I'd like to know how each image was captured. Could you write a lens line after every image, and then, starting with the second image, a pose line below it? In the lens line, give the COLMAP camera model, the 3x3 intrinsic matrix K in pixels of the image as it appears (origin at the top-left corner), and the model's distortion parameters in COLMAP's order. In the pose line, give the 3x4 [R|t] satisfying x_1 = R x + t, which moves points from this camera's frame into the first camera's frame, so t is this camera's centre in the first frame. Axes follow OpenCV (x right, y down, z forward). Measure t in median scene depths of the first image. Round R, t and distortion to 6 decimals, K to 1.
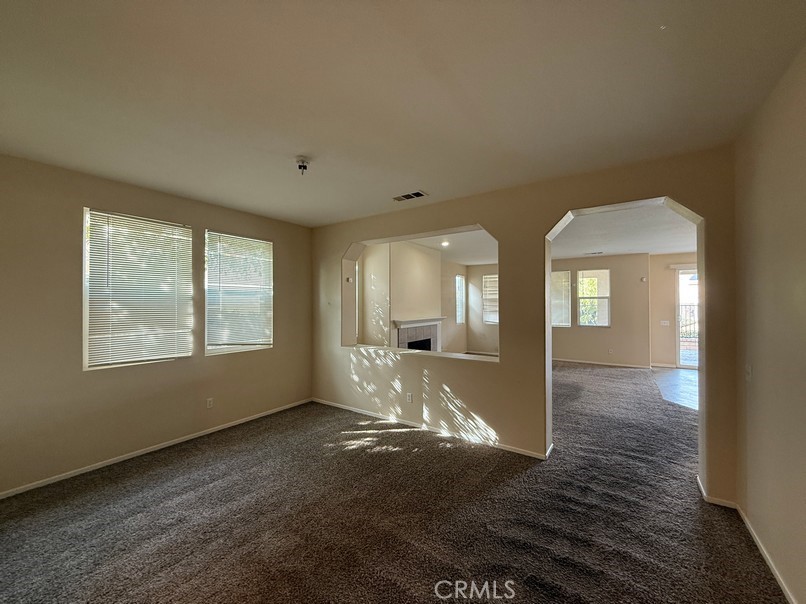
lens RADIAL K [[322.2, 0, 401.2], [0, 322.2, 301.4], [0, 0, 1]] dist [0.000891, -0.000252]
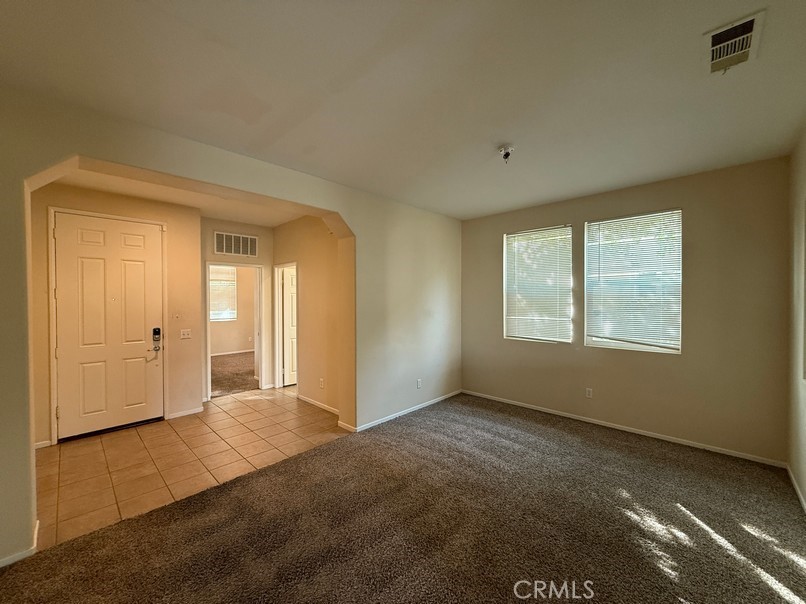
lens RADIAL K [[322.2, 0, 399.4], [0, 322.2, 300.0], [0, 0, 1]] dist [0.000891, -0.000252]
pose [[-0.170196, 0.008789, -0.985371, 0.488612], [0.011497, 0.999910, 0.006933, 0.009371], [0.985343, -0.010149, -0.170282, 0.569958]]
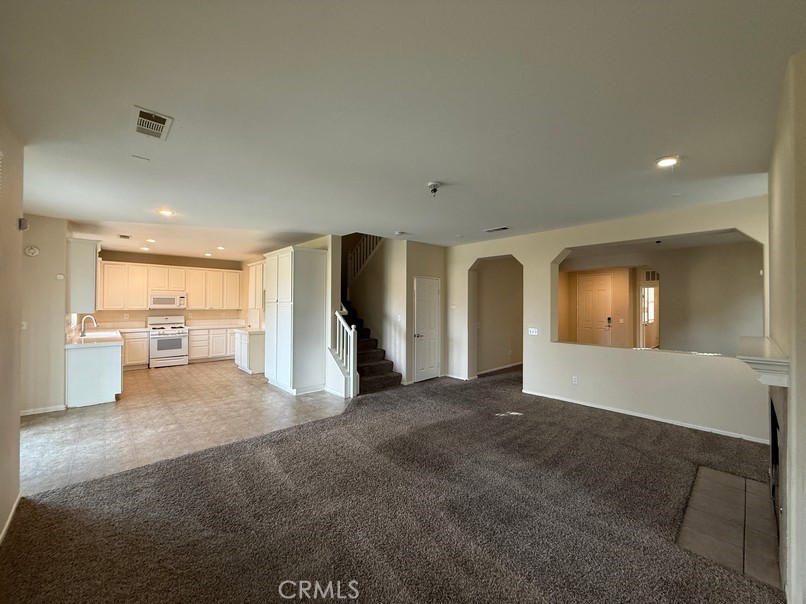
lens RADIAL K [[322.2, 0, 401.6], [0, 322.2, 300.2], [0, 0, 1]] dist [0.000891, -0.000252]
pose [[-0.974846, 0.001076, 0.222879, 0.613014], [-0.003875, 0.999755, -0.021779, 0.024767], [-0.222848, -0.022095, -0.974603, 2.378964]]
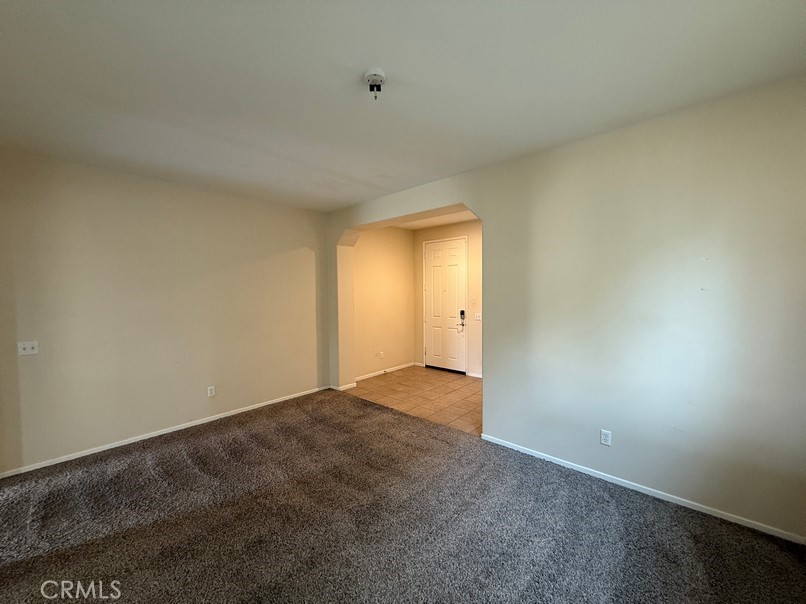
lens RADIAL K [[322.2, 0, 400.8], [0, 322.2, 302.0], [0, 0, 1]] dist [0.000891, -0.000252]
pose [[-0.989723, 0.008708, 0.142734, -0.306819], [0.012987, 0.999493, 0.029077, 0.011887], [-0.142409, 0.030632, -0.989334, 1.133978]]
